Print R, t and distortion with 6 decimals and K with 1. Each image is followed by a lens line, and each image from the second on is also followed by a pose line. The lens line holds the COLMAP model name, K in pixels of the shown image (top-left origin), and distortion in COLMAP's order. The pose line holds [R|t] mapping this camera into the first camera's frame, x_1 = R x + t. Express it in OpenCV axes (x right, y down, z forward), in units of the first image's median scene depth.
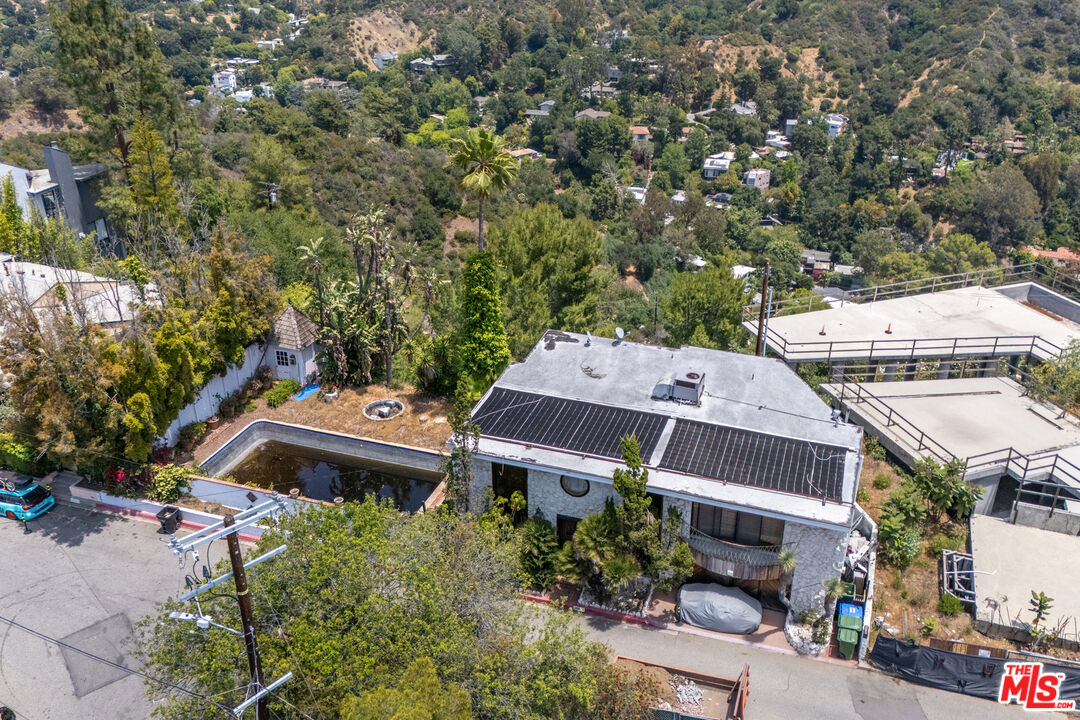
lens RADIAL K [[986.2, 0, 549.6], [0, 986.2, 357.8], [0, 0, 1]] dist [0.107738, -0.081815]
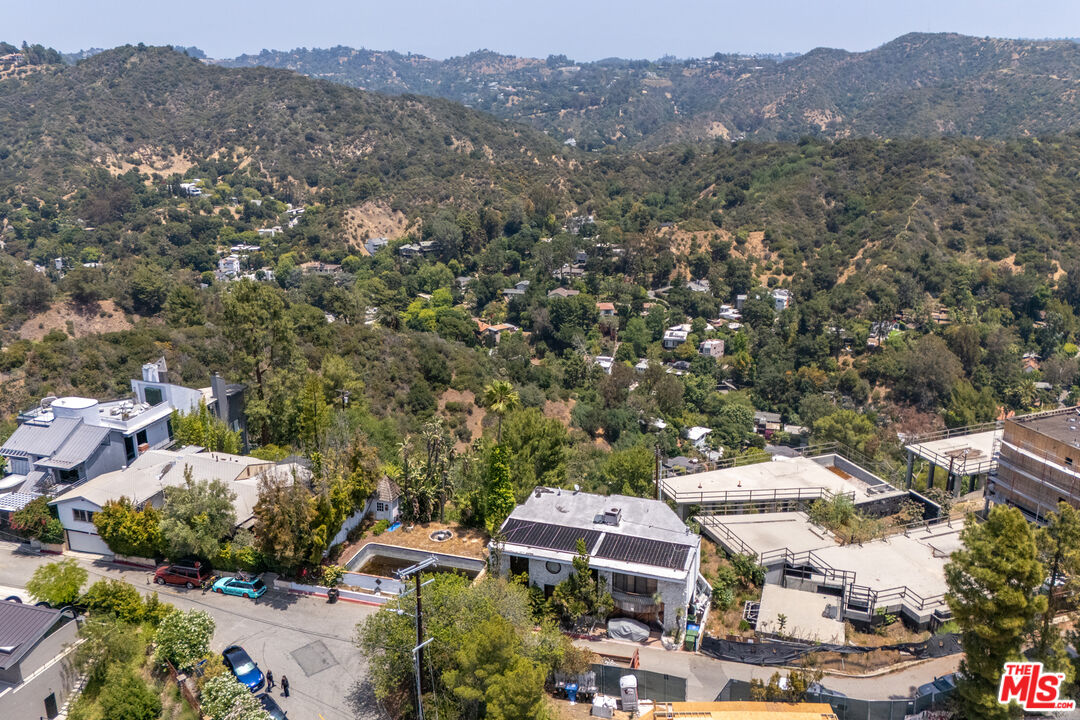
lens RADIAL K [[974.3, 0, 540.0], [0, 974.3, 360.0], [0, 0, 1]] dist [0.122857, -0.174998]
pose [[0.999779, -0.013389, 0.016236, -0.002262], [0.015778, 0.987422, -0.157320, 0.002446], [-0.013925, 0.157542, 0.987414, -0.082641]]
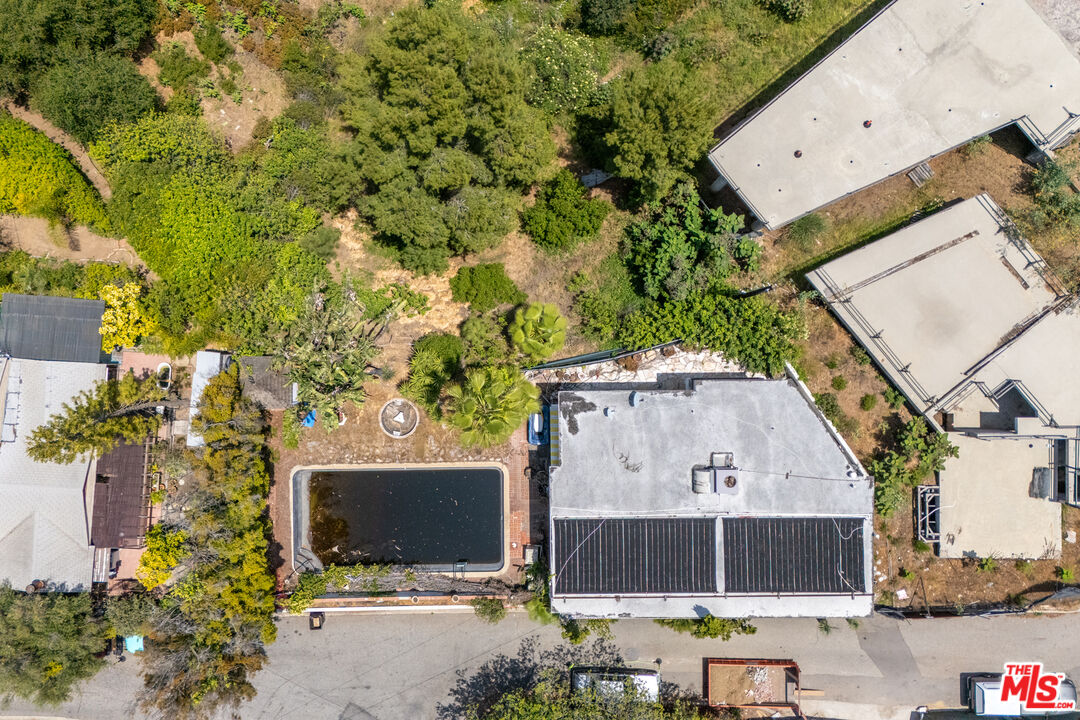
lens RADIAL K [[974.3, 0, 540.0], [0, 974.3, 360.0], [0, 0, 1]] dist [0.122857, -0.174998]
pose [[0.939496, -0.341194, -0.030576, 0.002286], [0.165977, 0.375305, 0.911920, -0.098992], [-0.299666, -0.861820, 0.409227, 0.067278]]
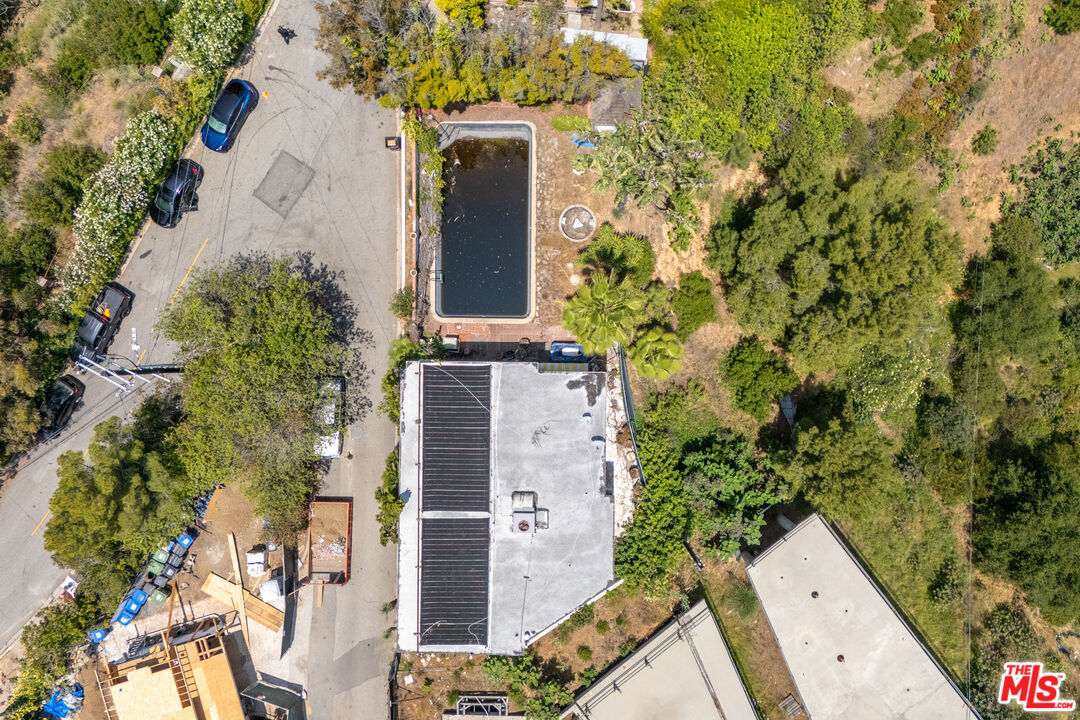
lens RADIAL K [[986.2, 0, 549.6], [0, 986.2, 357.8], [0, 0, 1]] dist [0.107738, -0.081815]
pose [[0.320939, 0.947017, -0.012499, -0.002490], [-0.379637, 0.140725, 0.914370, -0.105725], [0.867683, -0.288712, 0.404687, 0.054312]]
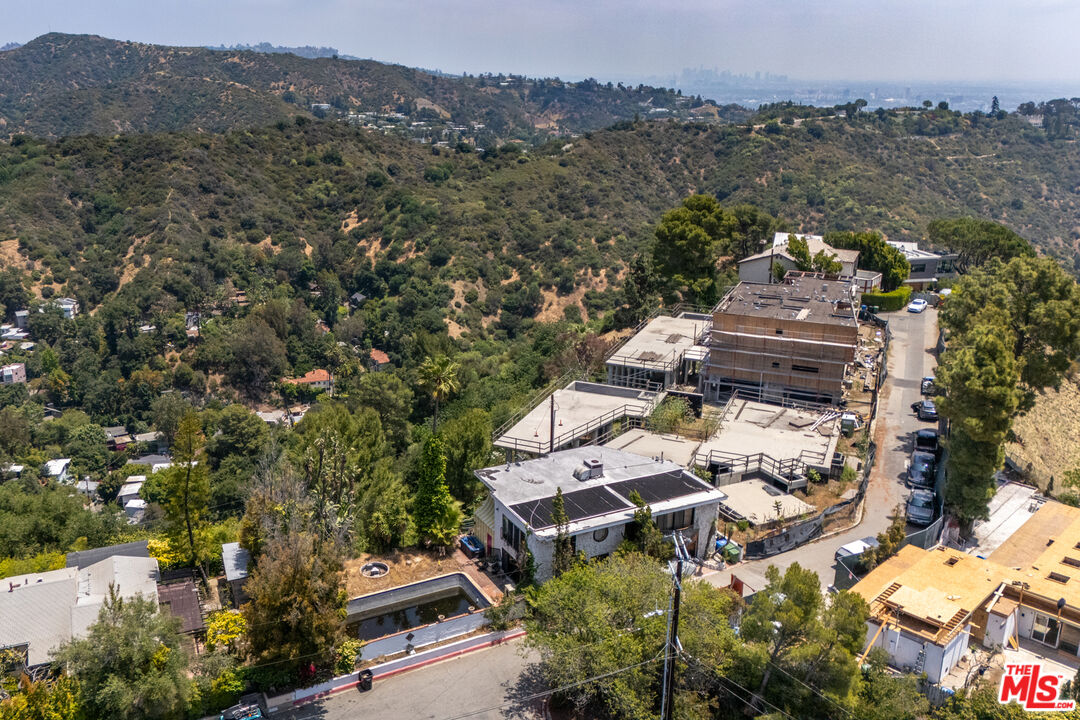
lens RADIAL K [[947.9, 0, 540.0], [0, 947.9, 360.0], [0, 0, 1]] dist [0.111859, -0.151763]
pose [[0.687733, -0.216353, 0.692975, -0.096428], [0.317461, 0.948080, -0.019061, -0.013839], [-0.652872, 0.233102, 0.720710, -0.017334]]
